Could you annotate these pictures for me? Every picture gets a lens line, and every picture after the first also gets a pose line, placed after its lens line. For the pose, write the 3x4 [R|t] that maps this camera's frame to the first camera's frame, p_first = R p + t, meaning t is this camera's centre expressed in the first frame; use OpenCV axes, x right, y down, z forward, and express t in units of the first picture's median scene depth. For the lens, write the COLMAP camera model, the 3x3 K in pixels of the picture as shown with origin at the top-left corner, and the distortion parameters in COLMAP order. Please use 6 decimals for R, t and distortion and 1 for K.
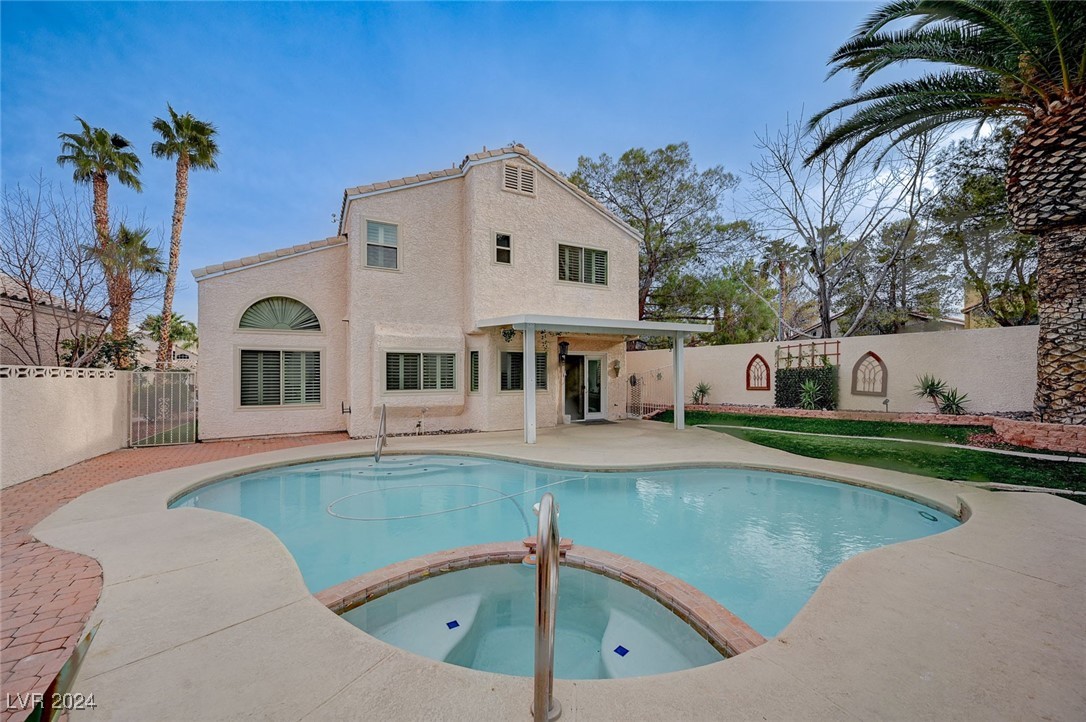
lens RADIAL K [[450.3, 0, 543.0], [0, 450.3, 361.0], [0, 0, 1]] dist [-0.000615, -0.000032]
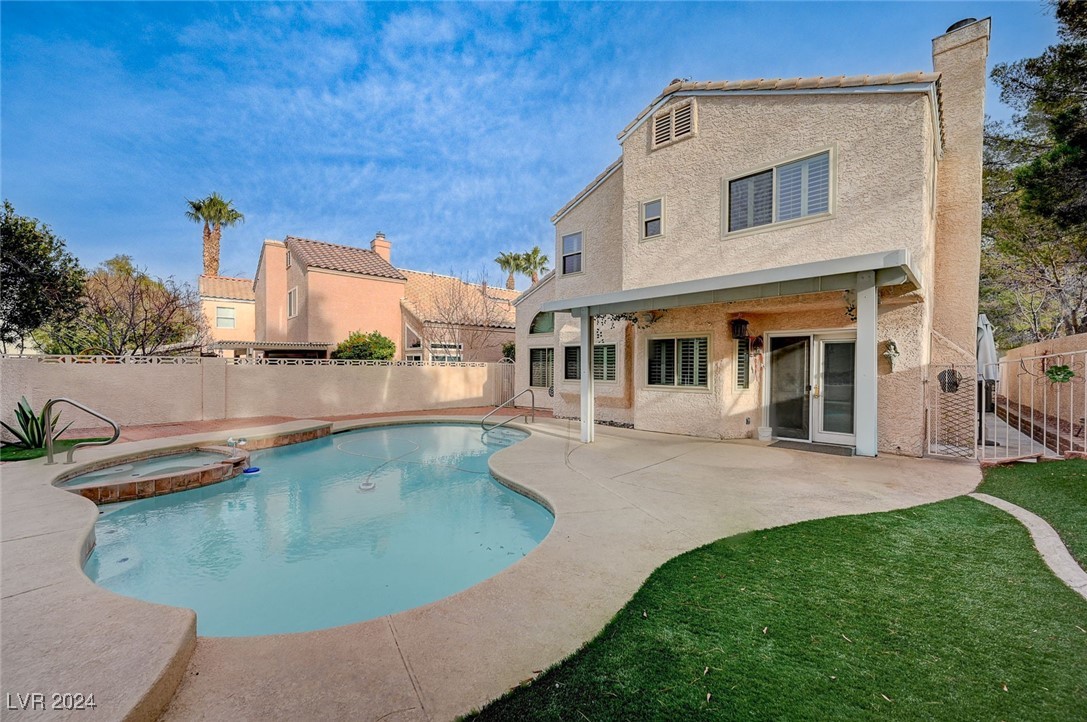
lens RADIAL K [[450.7, 0, 543.5], [0, 450.7, 361.0], [0, 0, 1]] dist [-0.000615, -0.000032]
pose [[0.273576, -0.010643, -0.961792, 0.649606], [0.020676, 0.999773, -0.005182, 0.020009], [0.961628, -0.018468, 0.273734, 0.539820]]
